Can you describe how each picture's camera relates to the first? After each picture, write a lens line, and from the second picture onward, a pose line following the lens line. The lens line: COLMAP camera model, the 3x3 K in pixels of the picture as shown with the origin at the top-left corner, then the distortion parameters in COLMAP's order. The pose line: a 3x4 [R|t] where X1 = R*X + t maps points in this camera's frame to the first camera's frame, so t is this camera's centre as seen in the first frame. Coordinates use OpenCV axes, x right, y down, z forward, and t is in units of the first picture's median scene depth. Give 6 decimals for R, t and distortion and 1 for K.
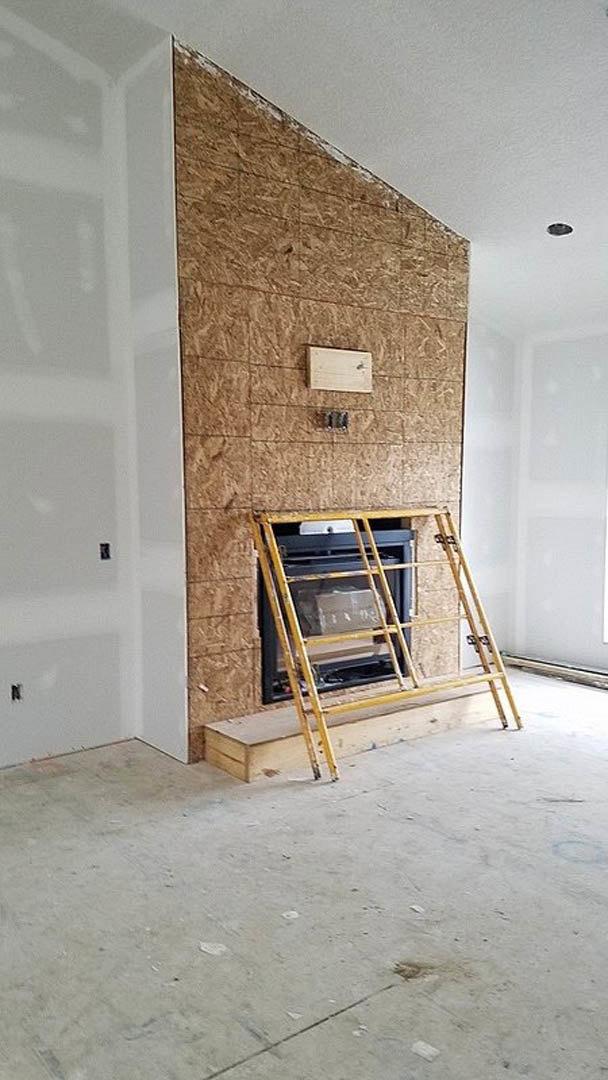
lens RADIAL K [[812.0, 0, 299.2], [0, 812.0, 559.9], [0, 0, 1]] dist [0.224552, -0.403143]
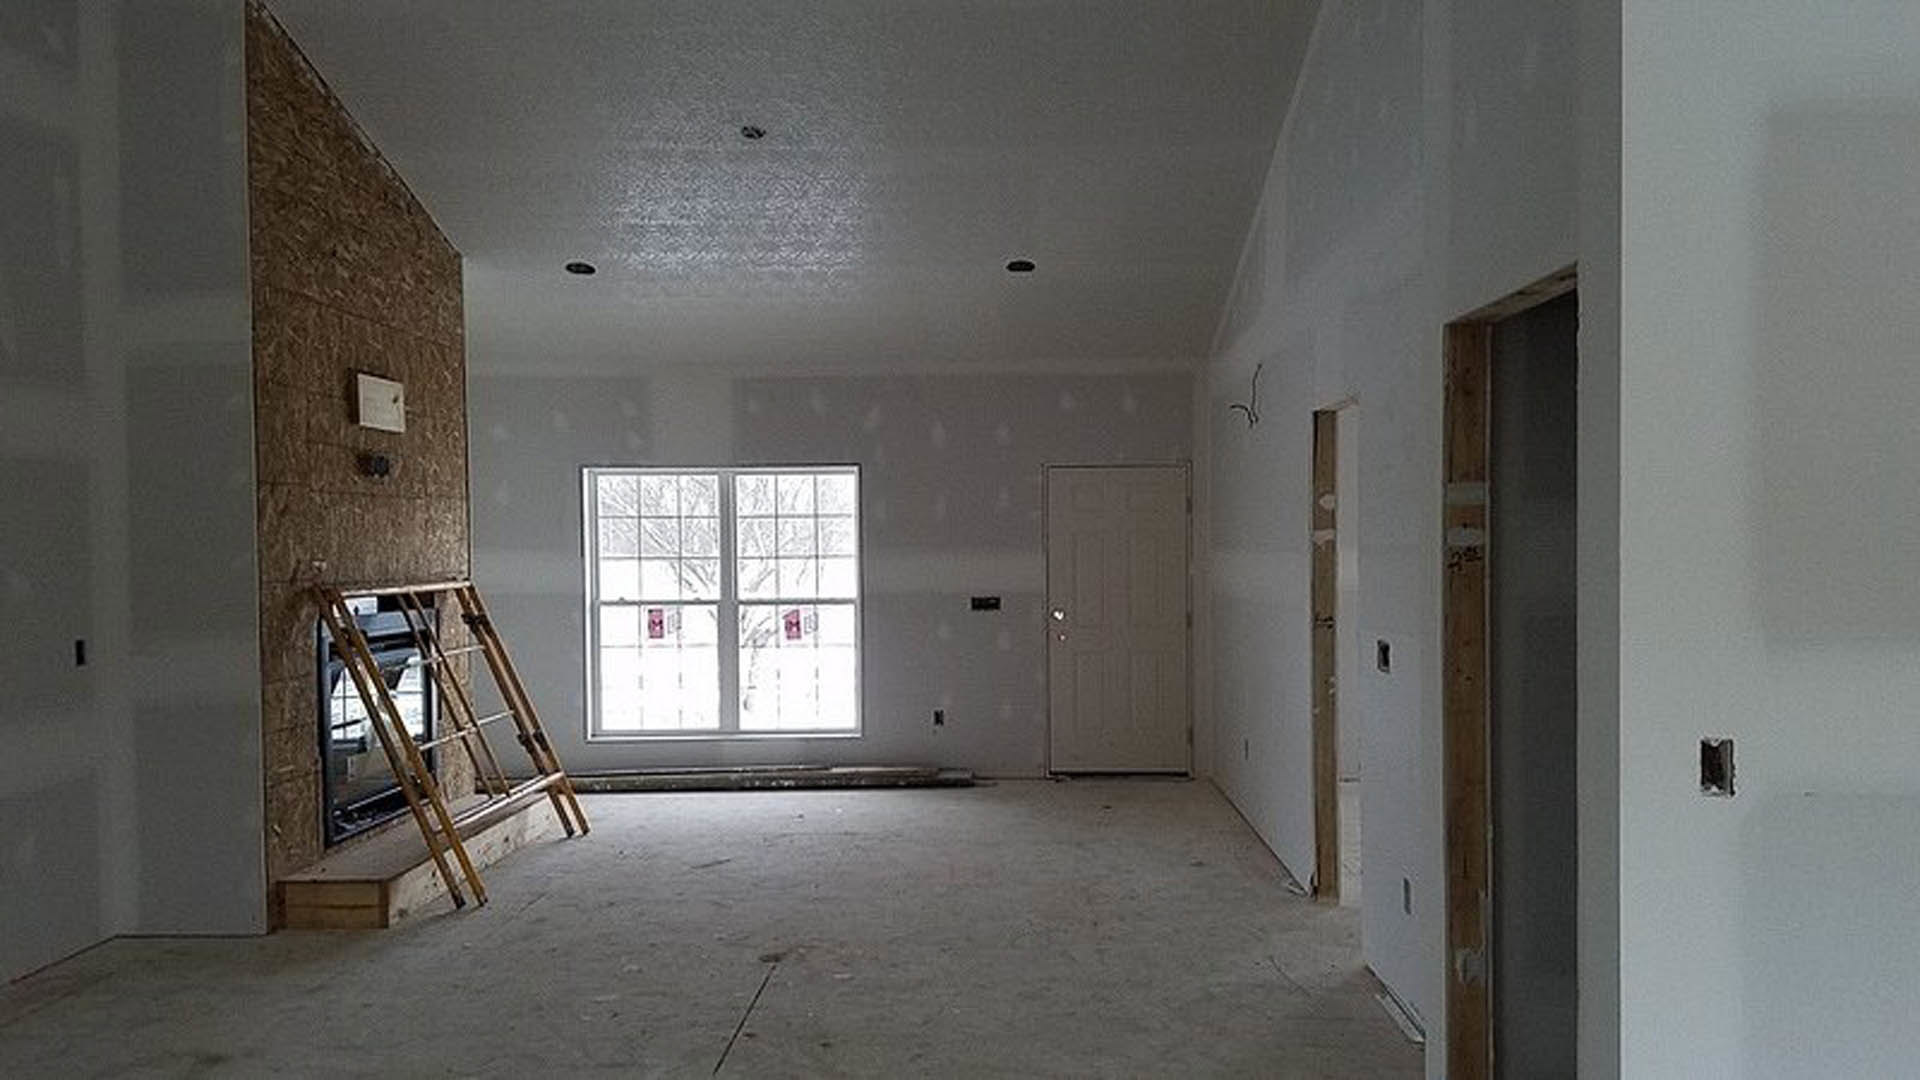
lens RADIAL K [[1443.5, 0, 956.9], [0, 1443.5, 592.7], [0, 0, 1]] dist [0.224552, -0.403143]
pose [[0.628561, -0.028939, 0.777222, -0.747203], [0.084340, 0.995951, -0.031124, 0.039492], [-0.773174, 0.085114, 0.628456, -0.307826]]
